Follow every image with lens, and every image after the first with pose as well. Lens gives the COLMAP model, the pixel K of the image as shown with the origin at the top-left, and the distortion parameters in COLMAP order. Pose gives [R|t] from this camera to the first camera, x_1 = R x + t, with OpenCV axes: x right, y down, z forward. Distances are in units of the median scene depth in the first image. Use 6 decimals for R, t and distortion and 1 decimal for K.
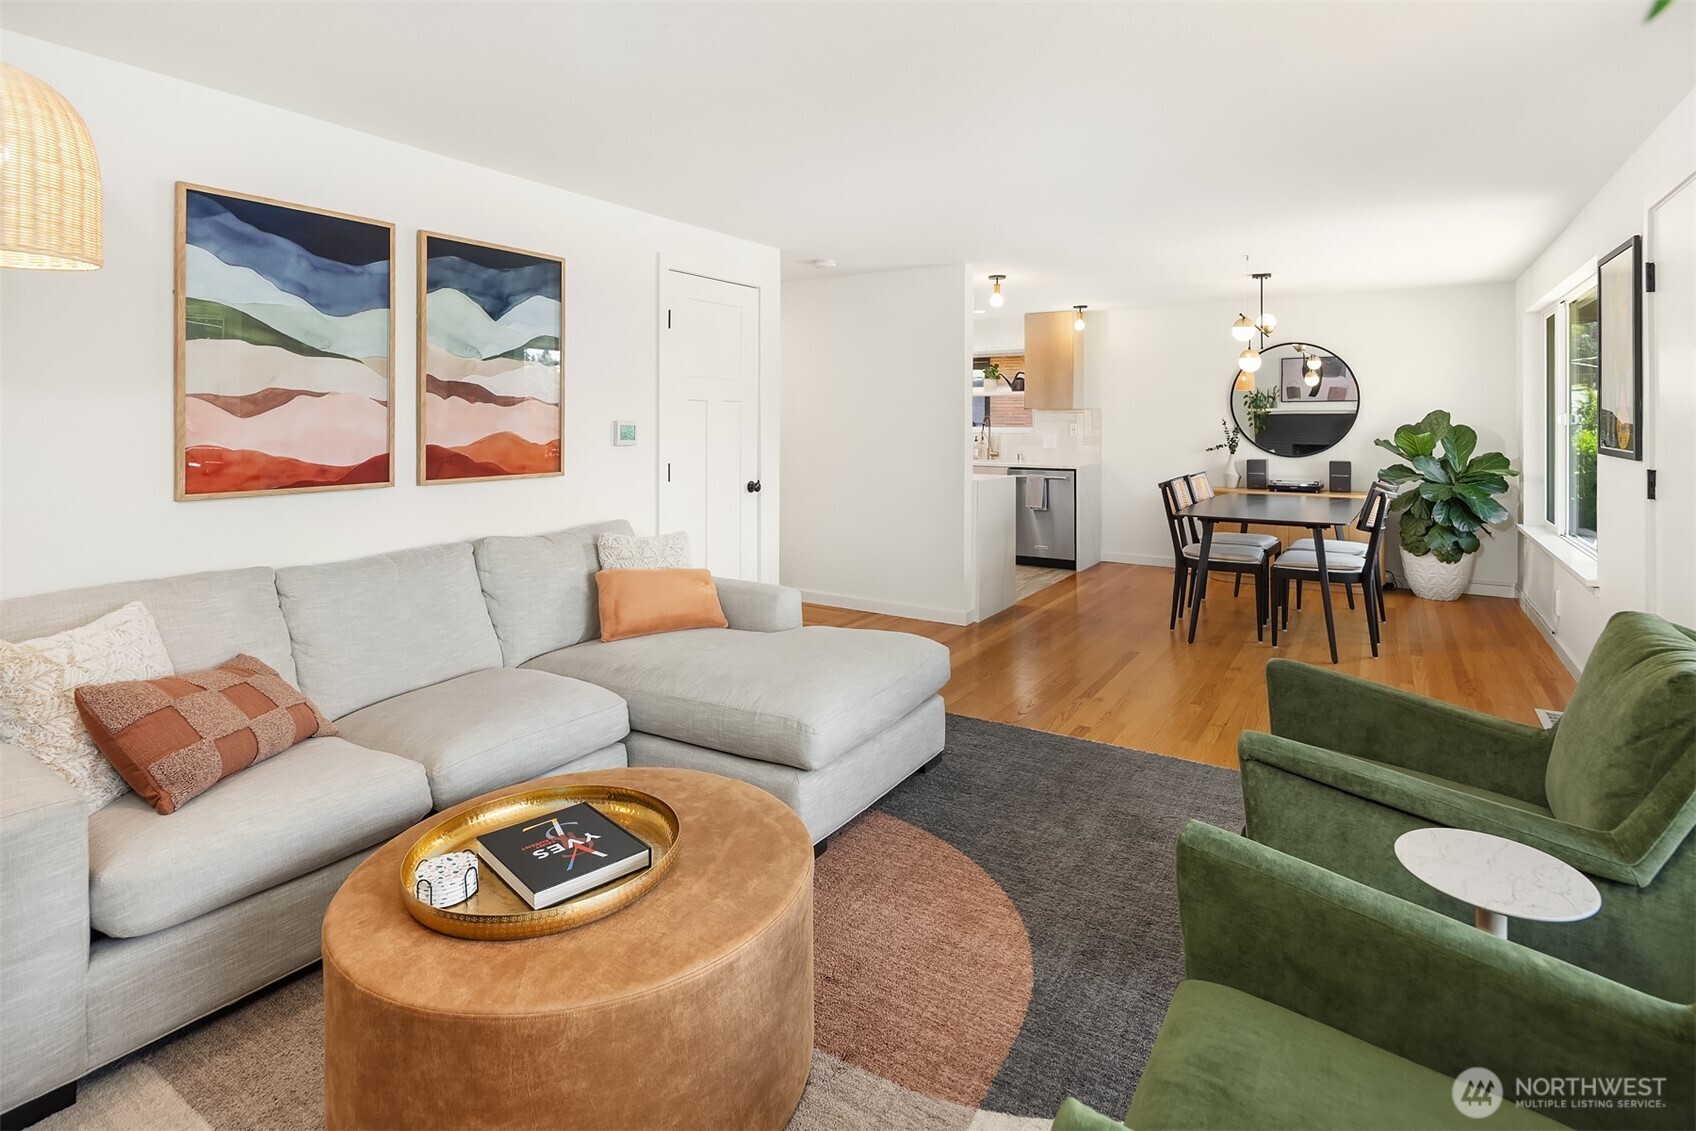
lens RADIAL K [[831.3, 0, 854.9], [0, 831.3, 423.7], [0, 0, 1]] dist [0.005251, -0.004583]
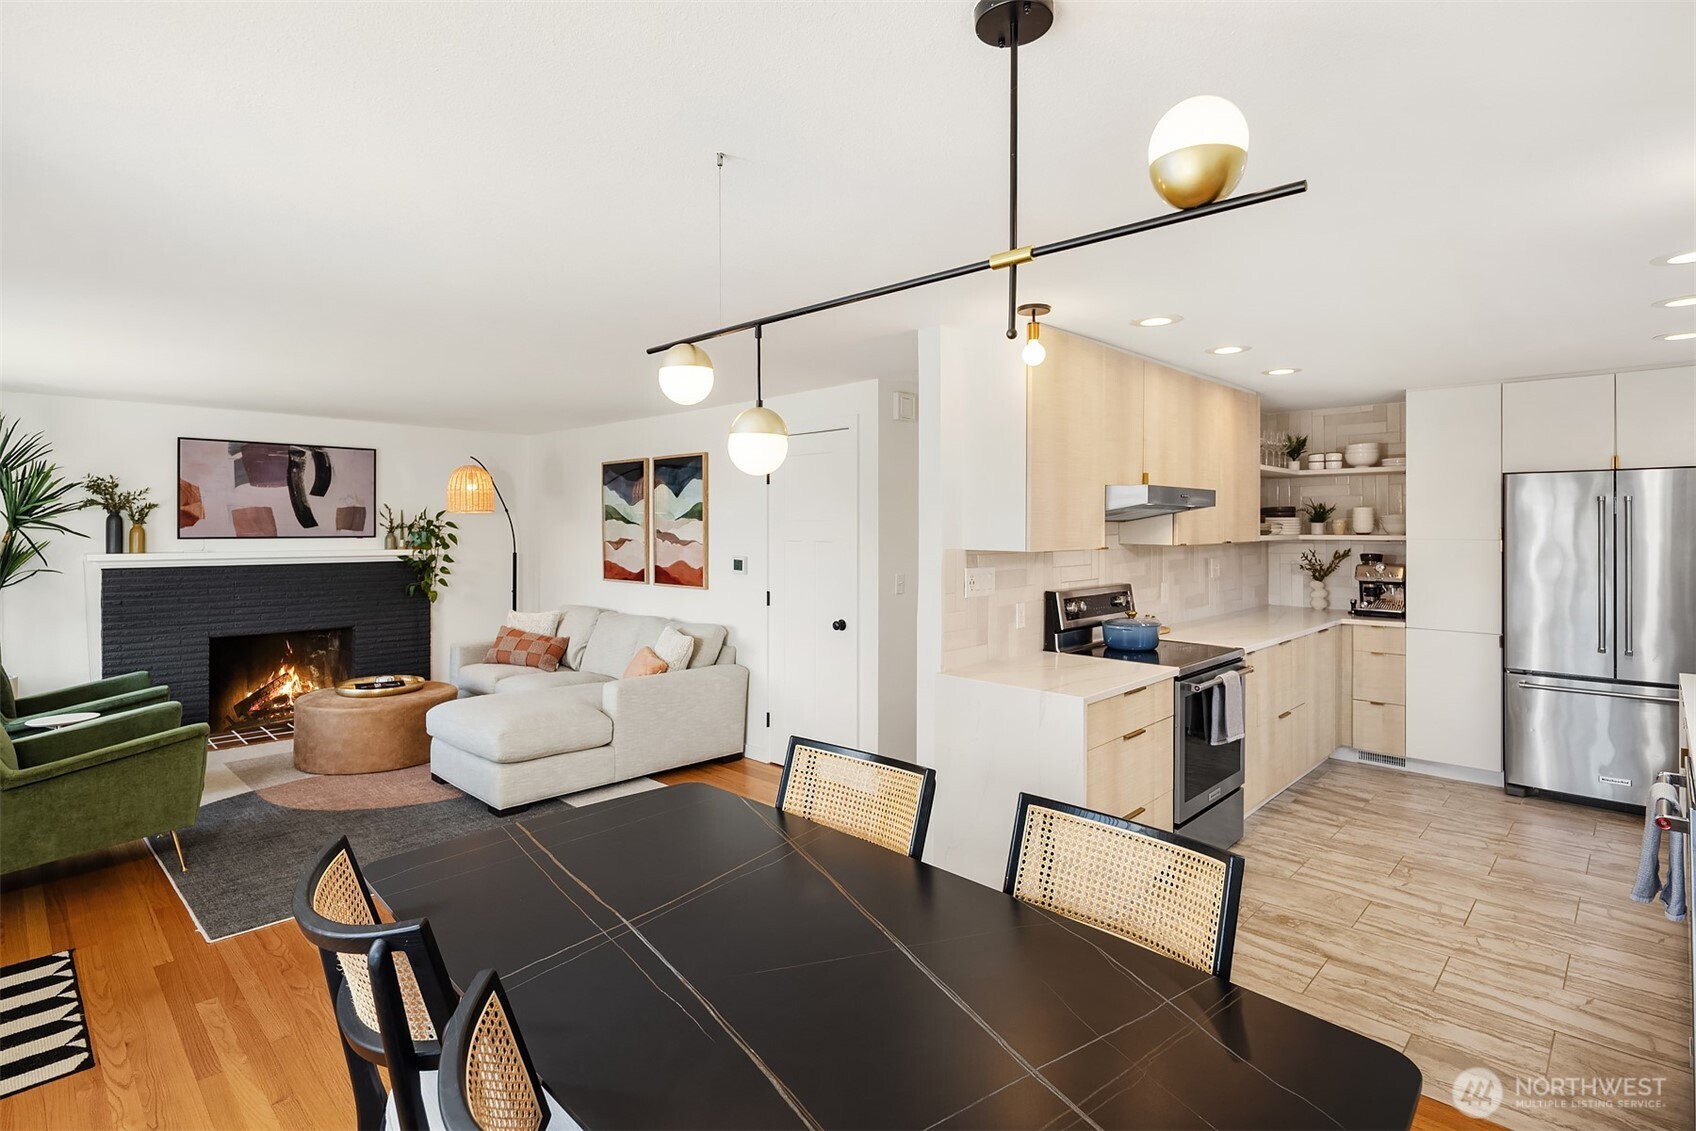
lens RADIAL K [[831.3, 0, 858.9], [0, 831.3, 526.5], [0, 0, 1]] dist [0.005251, -0.004583]
pose [[-0.193823, 0.001129, -0.981036, 0.696318], [-0.002941, 0.999994, 0.001732, -0.037143], [0.981032, 0.003221, -0.193818, 0.969957]]
